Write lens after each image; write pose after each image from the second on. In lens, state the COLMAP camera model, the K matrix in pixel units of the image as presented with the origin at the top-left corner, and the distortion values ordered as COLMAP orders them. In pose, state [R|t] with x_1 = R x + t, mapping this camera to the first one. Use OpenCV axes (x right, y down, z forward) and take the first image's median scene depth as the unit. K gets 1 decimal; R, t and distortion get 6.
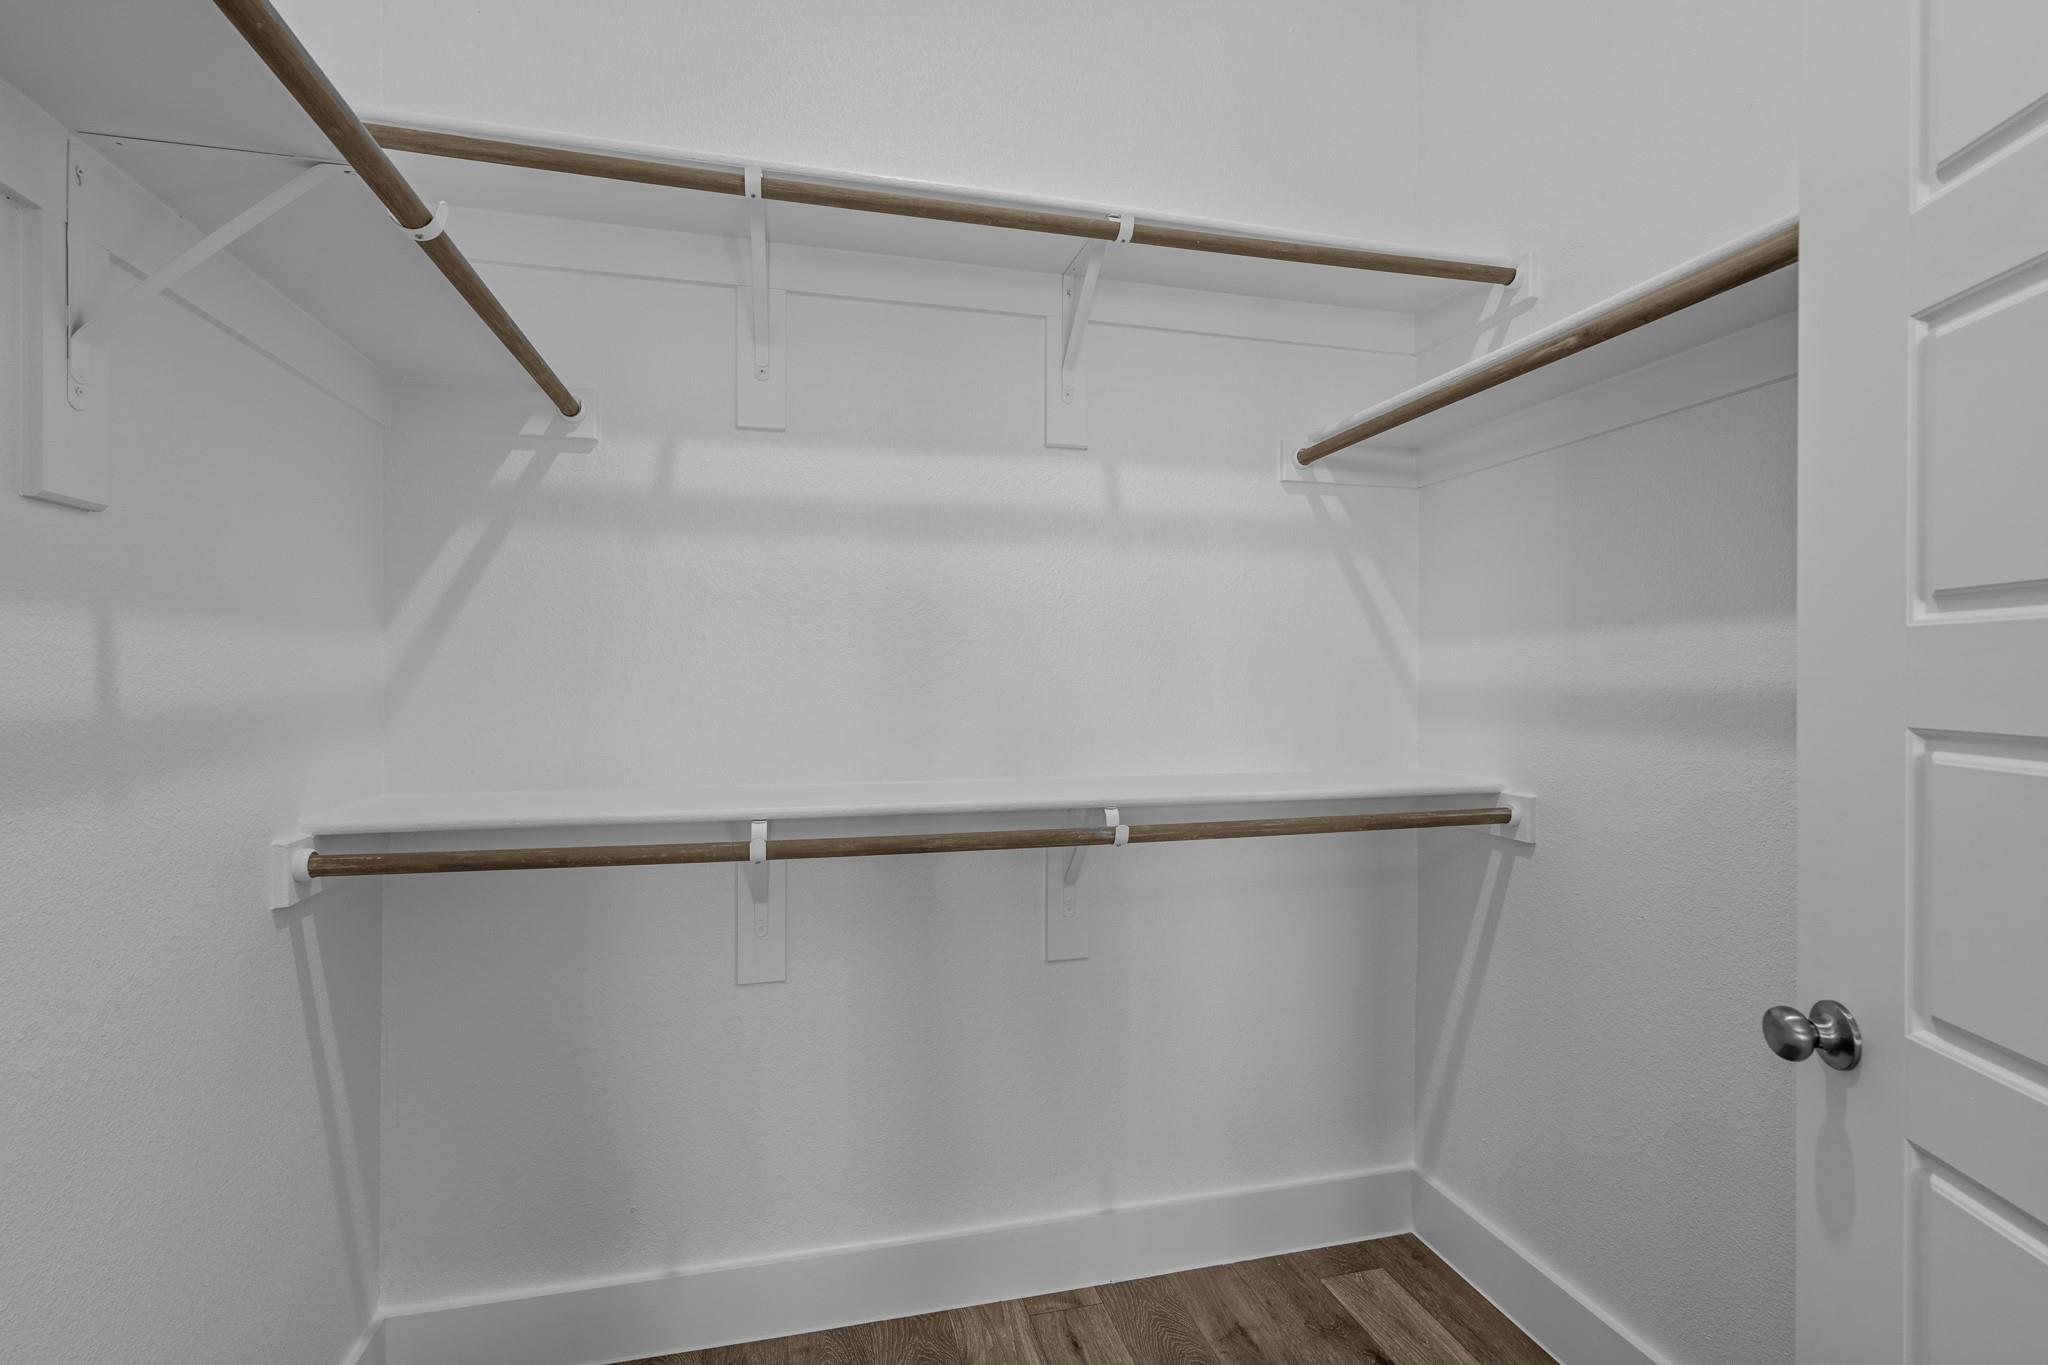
lens RADIAL K [[933.1, 0, 1026.3], [0, 933.1, 695.9], [0, 0, 1]] dist [-0.001713, 0.001163]
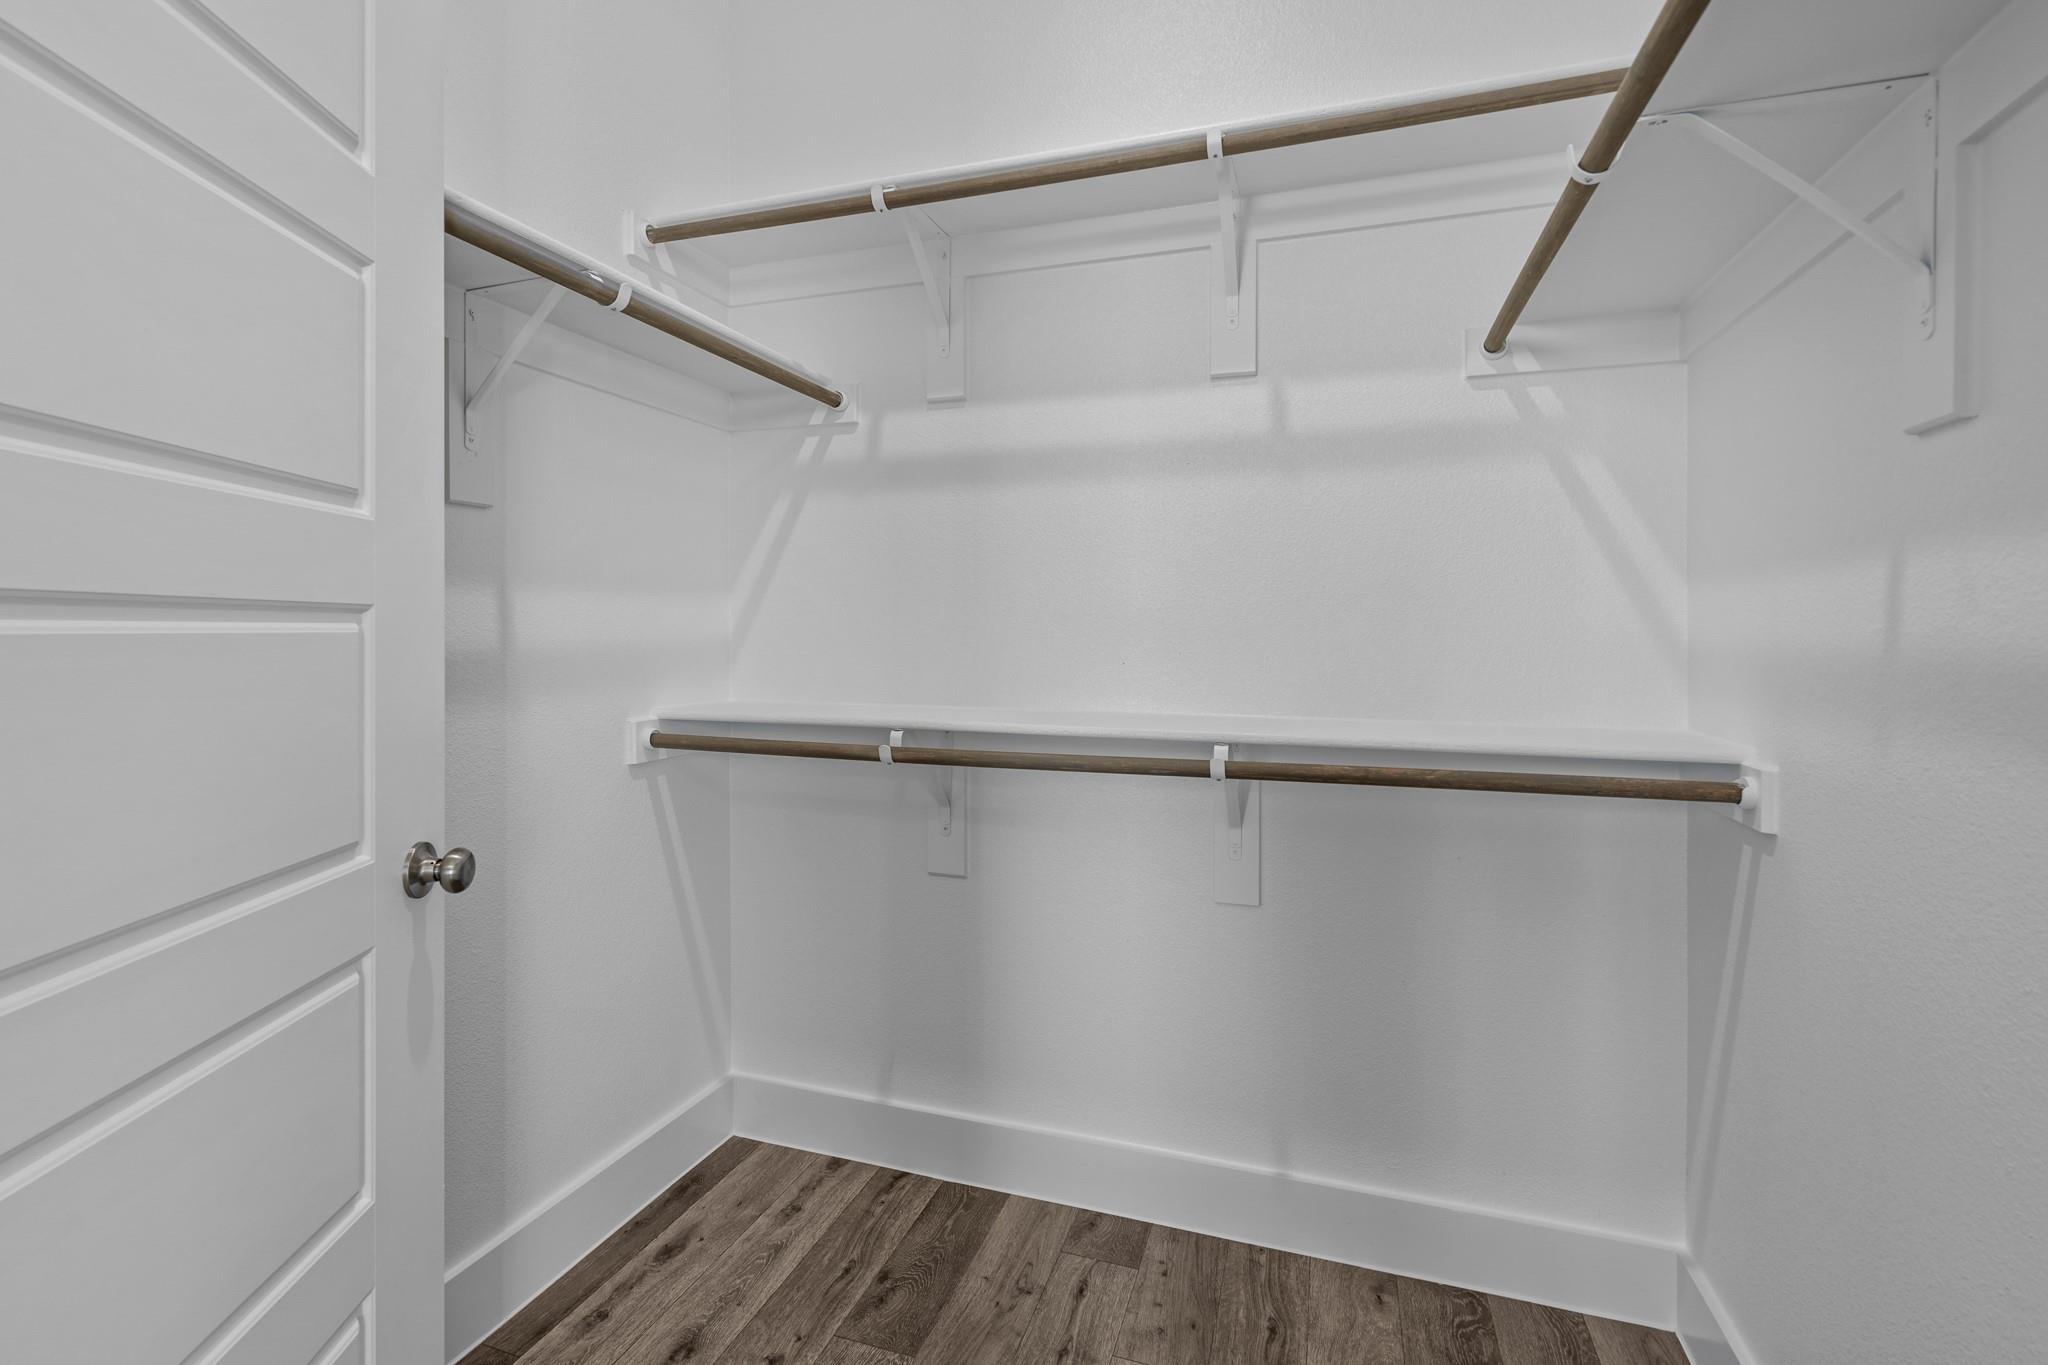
lens RADIAL K [[933.1, 0, 1125.6], [0, 933.1, 607.8], [0, 0, 1]] dist [-0.001713, 0.001163]
pose [[0.846331, -0.004162, -0.532642, 0.491204], [-0.005575, 0.999845, -0.016672, -0.002804], [0.532629, 0.017079, 0.846177, 0.119126]]
